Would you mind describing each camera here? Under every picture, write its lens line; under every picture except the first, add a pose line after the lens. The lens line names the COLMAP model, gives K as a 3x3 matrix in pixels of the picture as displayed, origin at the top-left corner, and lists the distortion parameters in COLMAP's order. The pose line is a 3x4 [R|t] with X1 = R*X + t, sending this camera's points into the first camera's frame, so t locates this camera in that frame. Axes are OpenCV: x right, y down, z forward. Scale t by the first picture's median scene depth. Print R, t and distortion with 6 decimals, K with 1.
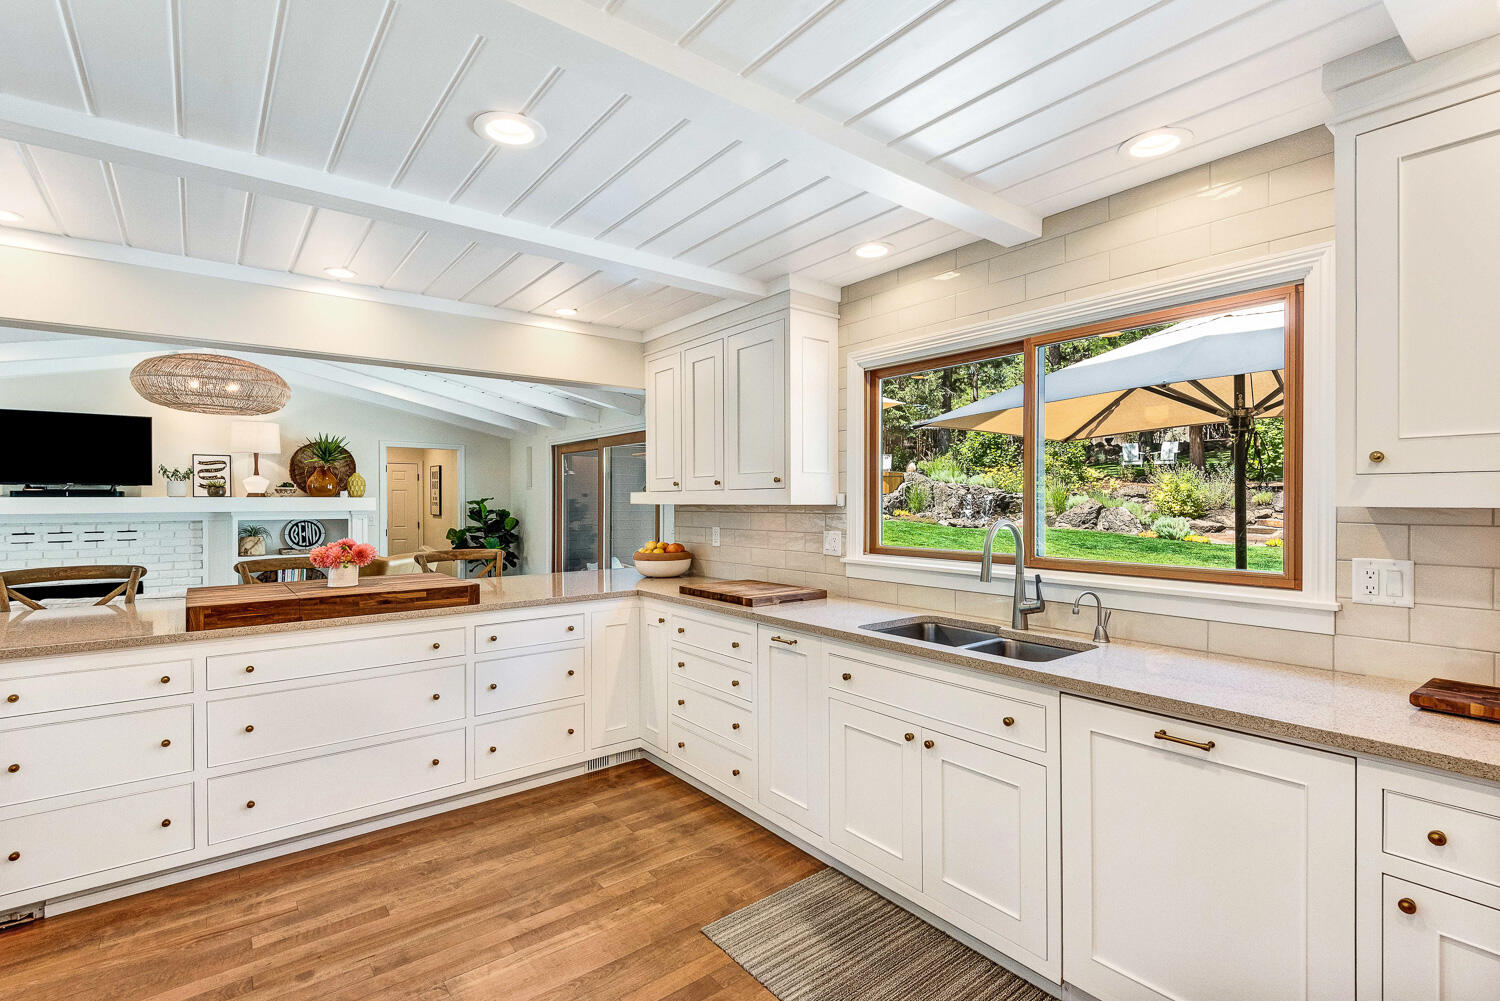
lens RADIAL K [[694.0, 0, 736.2], [0, 694.0, 490.1], [0, 0, 1]] dist [0.023181, -0.000034]
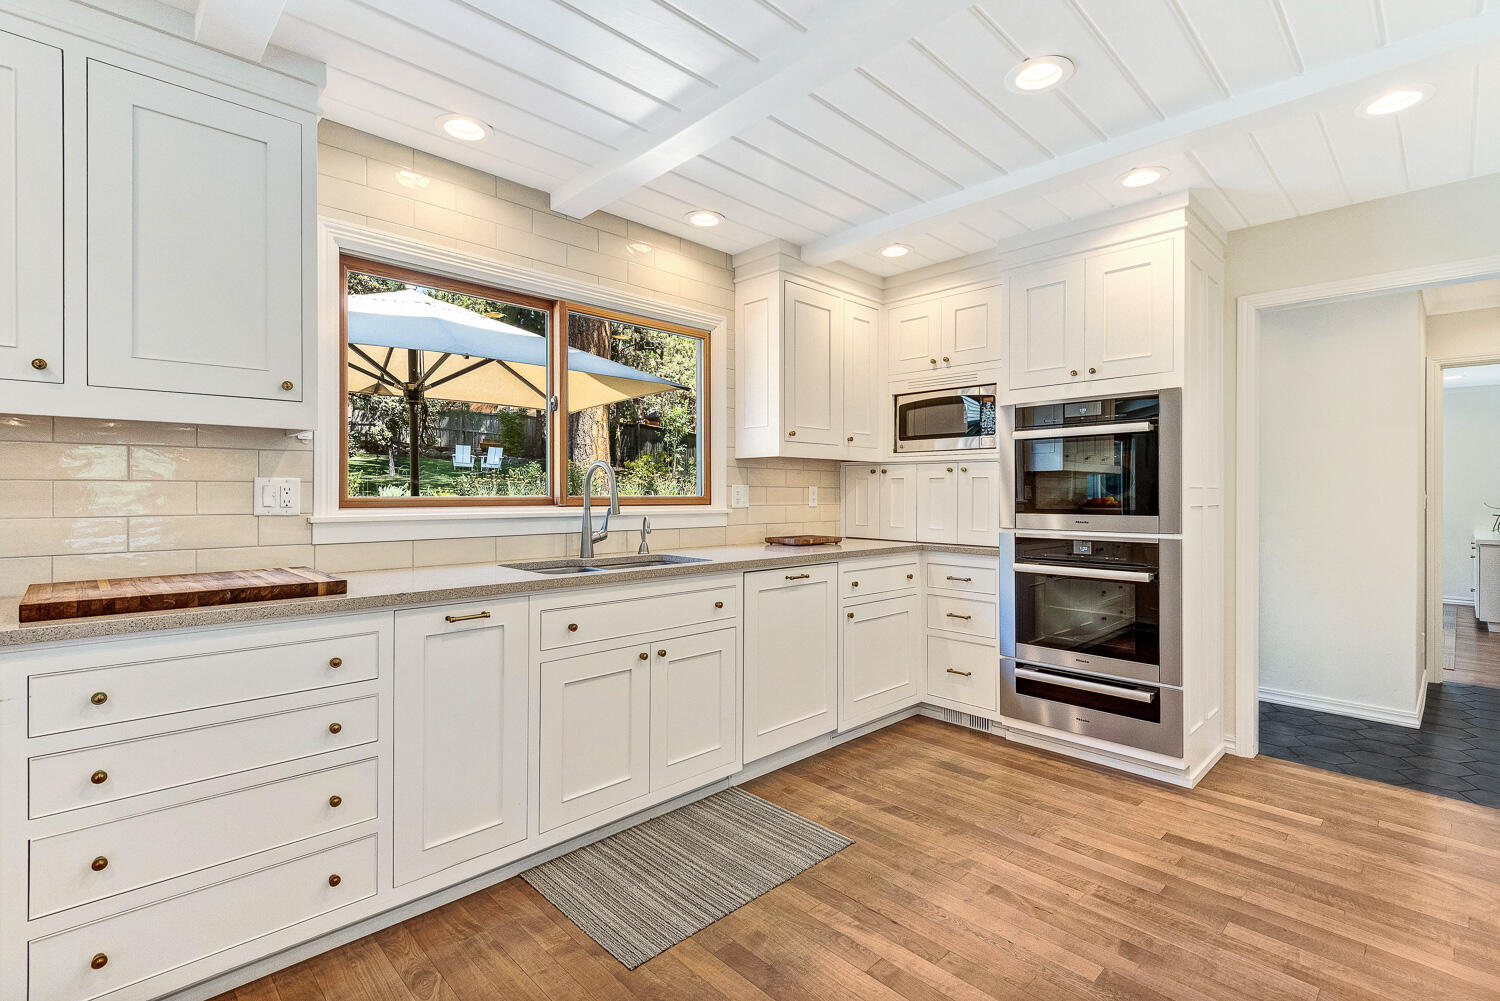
lens RADIAL K [[683.9, 0, 747.3], [0, 683.9, 495.7], [0, 0, 1]] dist [0.021029, -0.000102]
pose [[-0.120429, 0.002013, 0.992720, -0.749344], [-0.015133, 0.999878, -0.003863, 0.099346], [-0.992607, -0.015488, -0.120384, 0.890740]]
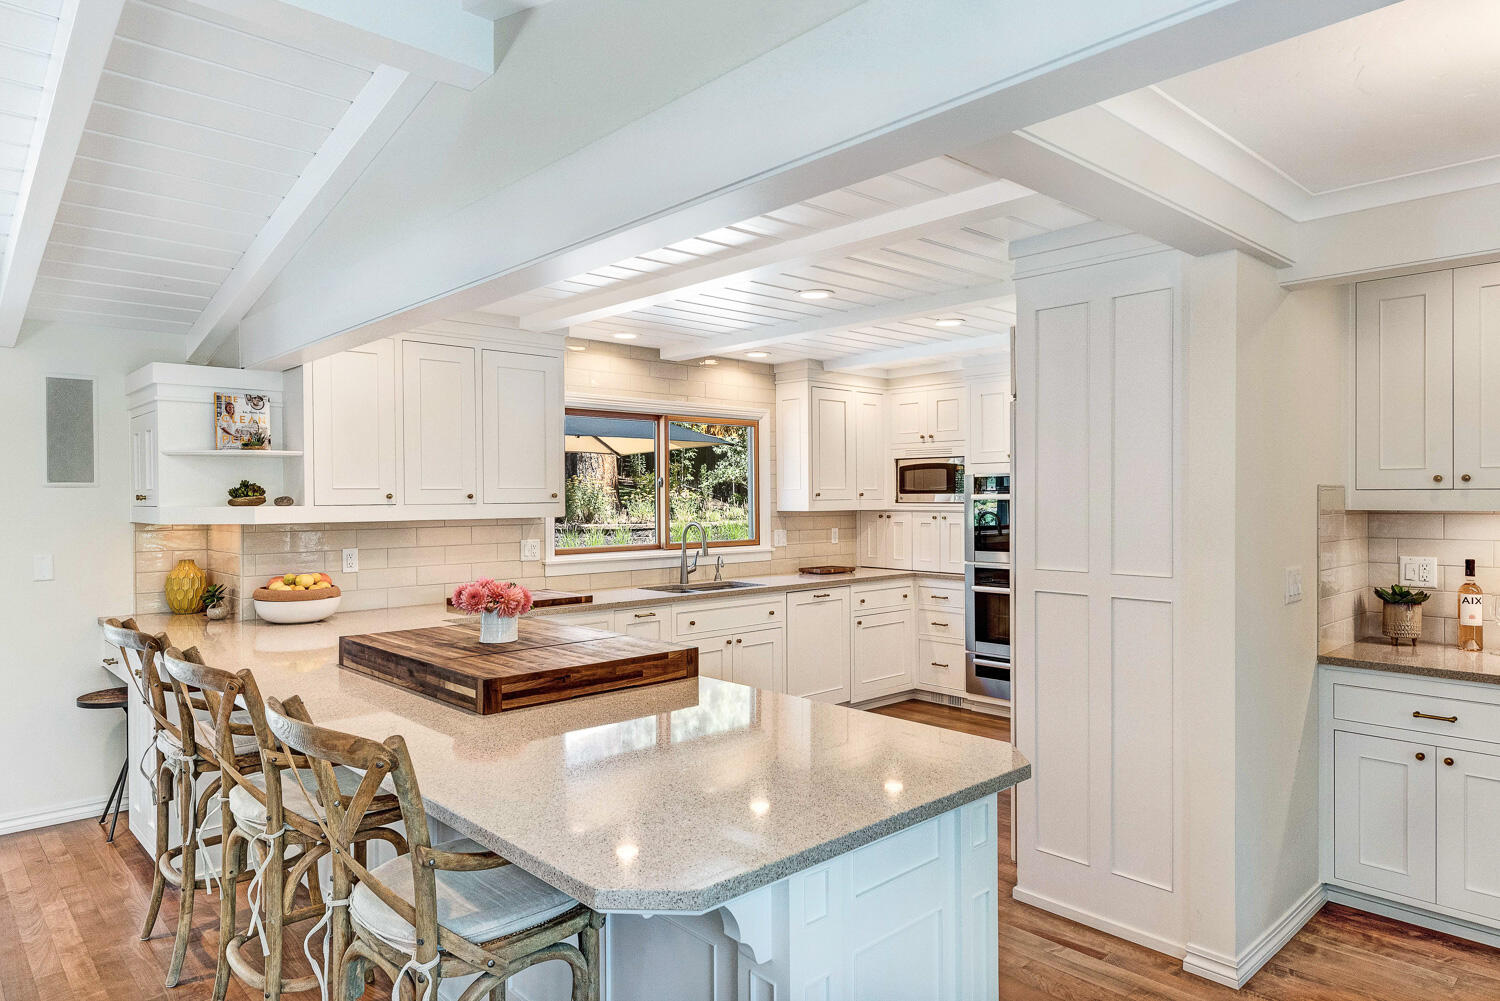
lens RADIAL K [[925.2, 0, 736.4], [0, 925.2, 505.6], [0, 0, 1]] dist [0.023111, -0.000183]
pose [[-0.091406, -0.004672, 0.995803, -1.951878], [-0.006850, 0.999968, 0.004062, -0.007546], [-0.995790, -0.006450, -0.091435, 1.101140]]
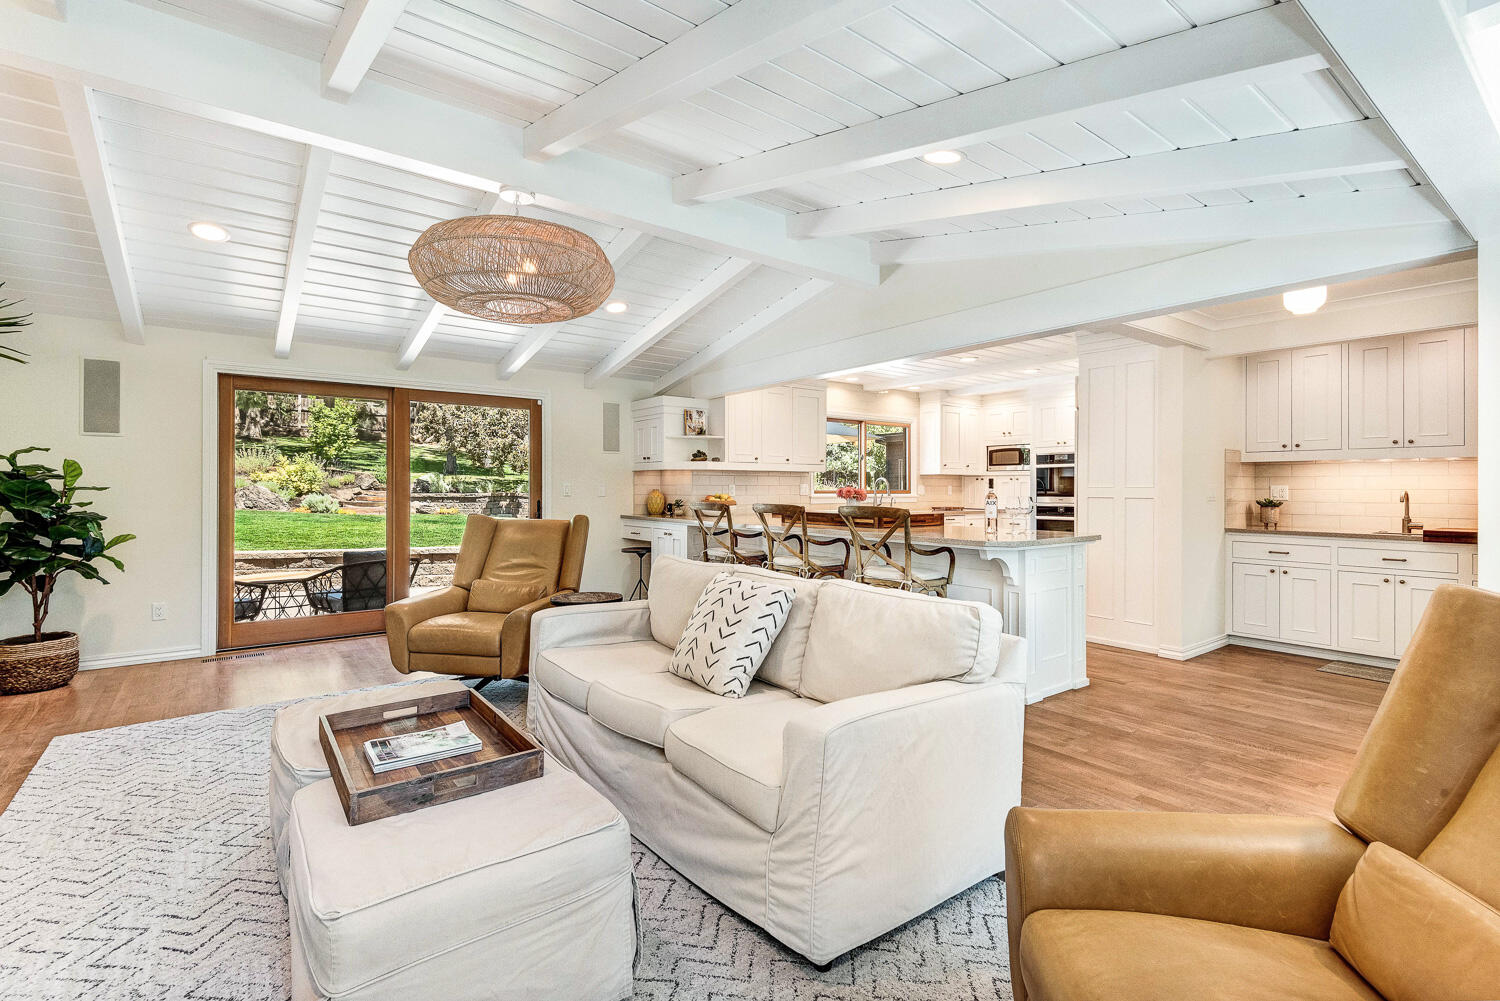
lens RADIAL K [[694.0, 0, 736.2], [0, 694.0, 490.1], [0, 0, 1]] dist [0.023181, -0.000034]
pose [[0.008778, 0.002889, 0.999957, -2.893967], [-0.015646, 0.999874, -0.002751, 0.120519], [-0.999839, -0.015621, 0.008822, 1.649306]]
